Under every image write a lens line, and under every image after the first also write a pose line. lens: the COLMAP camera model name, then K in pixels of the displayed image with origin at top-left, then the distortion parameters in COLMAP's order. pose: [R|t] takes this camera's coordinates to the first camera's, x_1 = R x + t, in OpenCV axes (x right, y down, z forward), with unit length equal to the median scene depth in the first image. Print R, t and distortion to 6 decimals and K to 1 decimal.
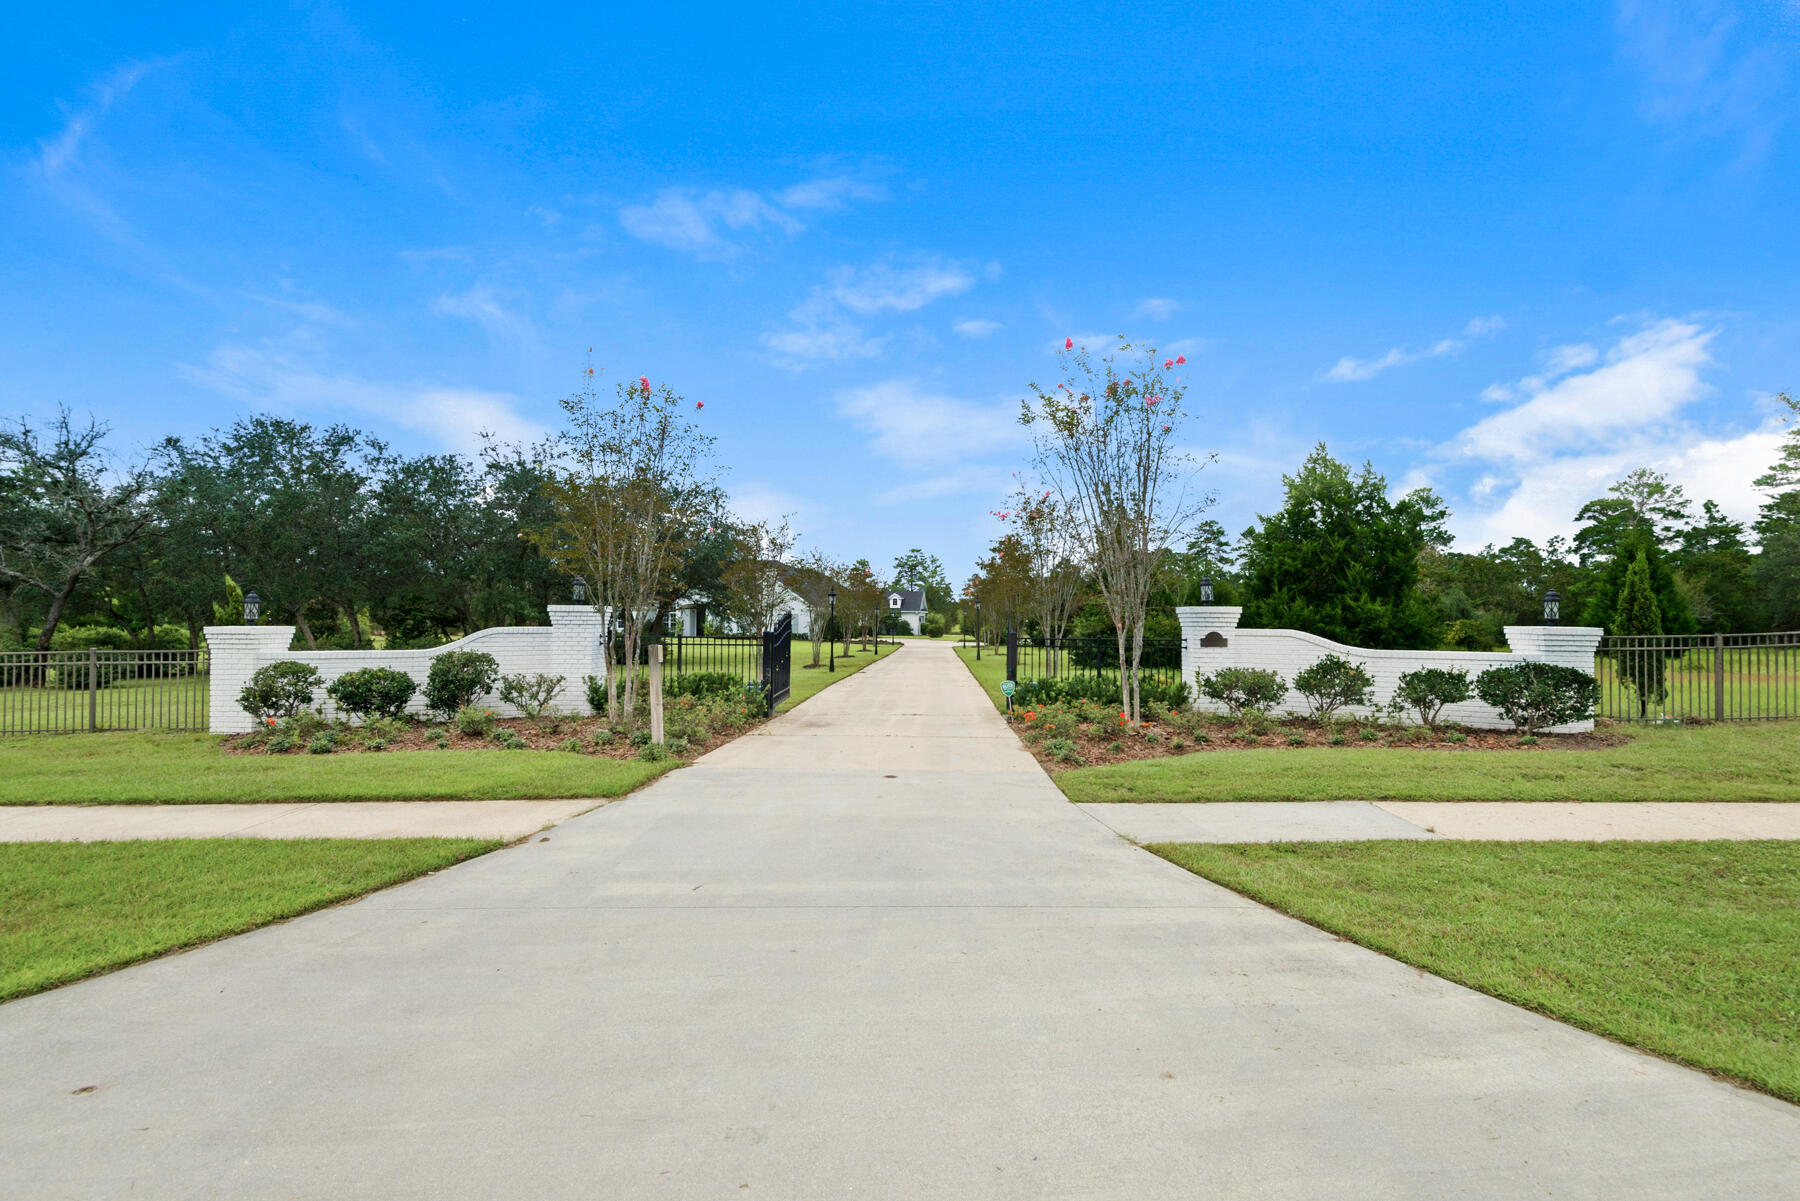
lens RADIAL K [[827.3, 0, 900.0], [0, 827.3, 600.5], [0, 0, 1]] dist [0.005367, -0.000446]
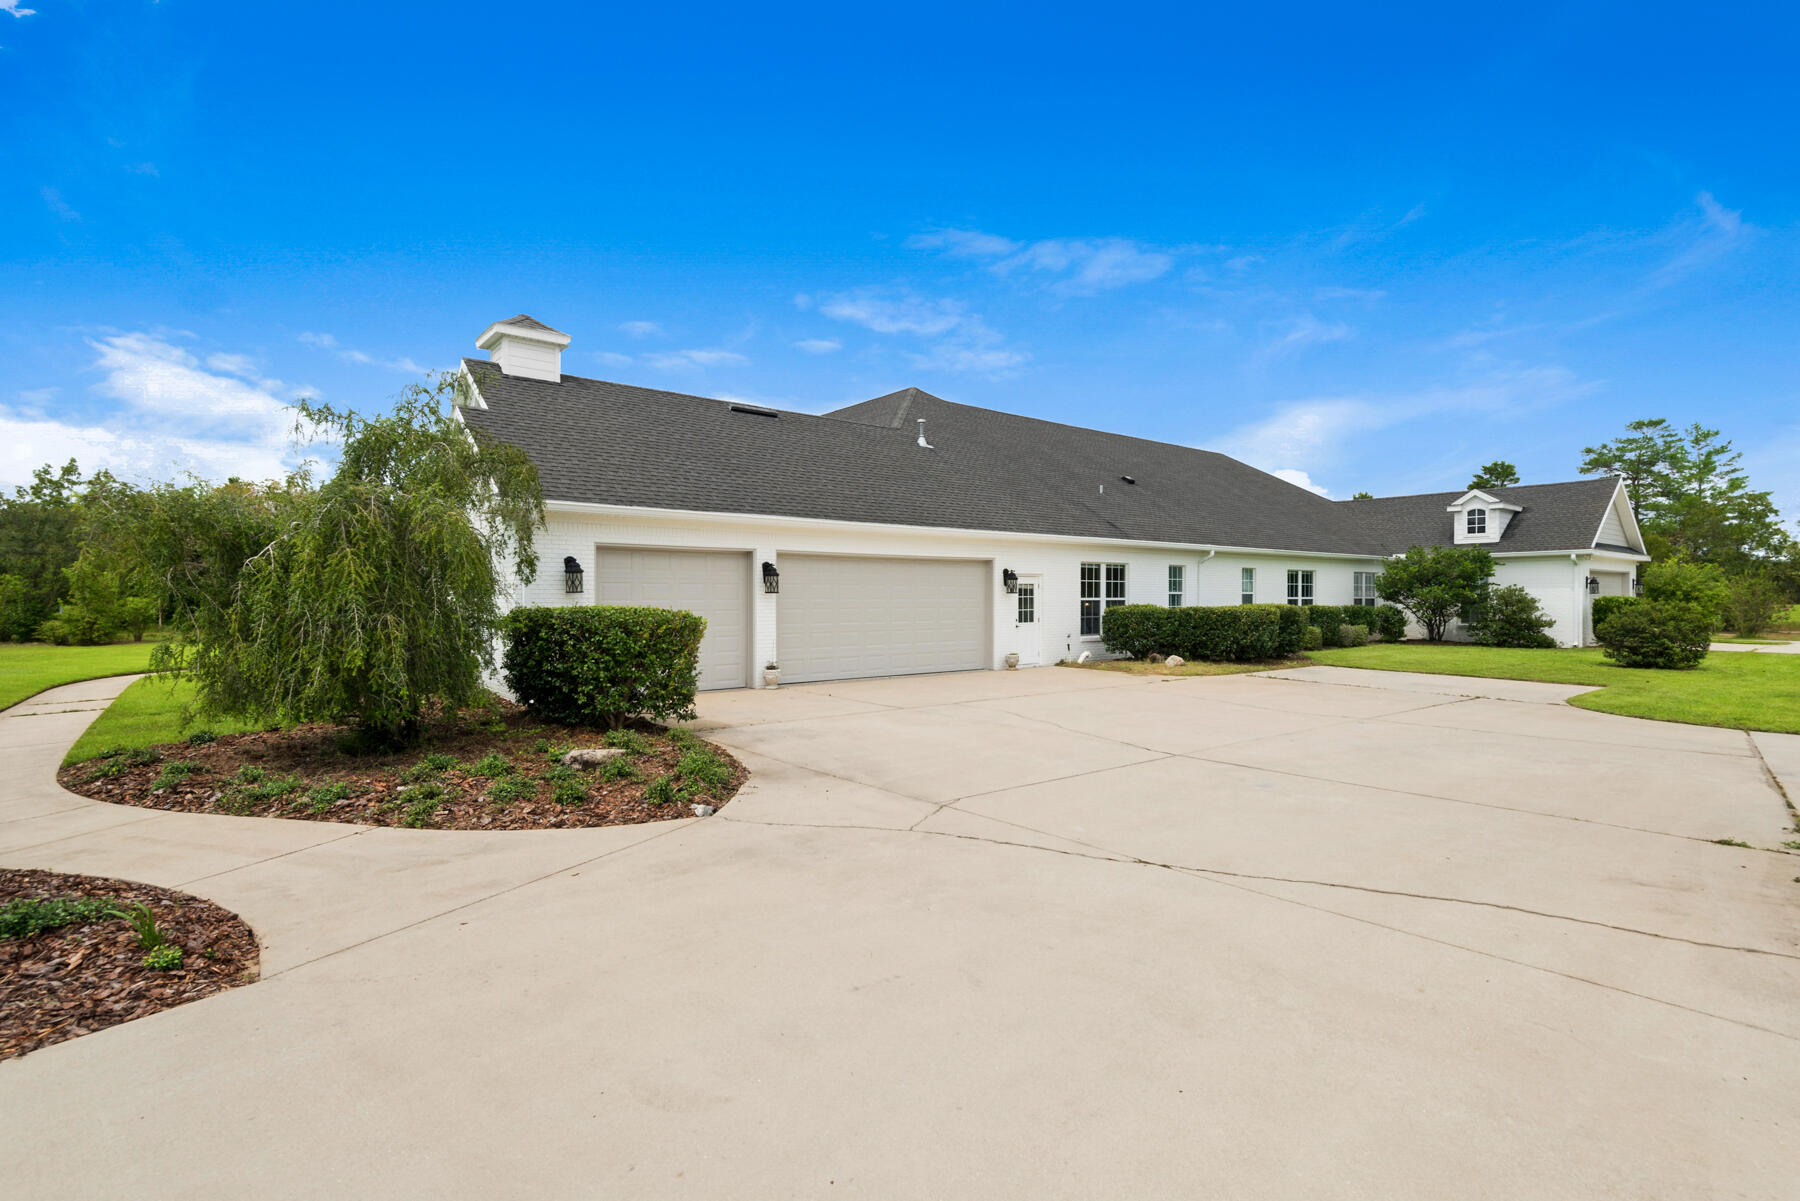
lens RADIAL K [[827.3, 0, 900.0], [0, 827.3, 600.5], [0, 0, 1]] dist [0.005367, -0.000446]
pose [[0.737600, 0.000827, -0.675237, 0.037910], [0.022368, 0.999420, 0.025659, 0.016193], [0.674867, -0.034030, 0.737154, 0.668149]]
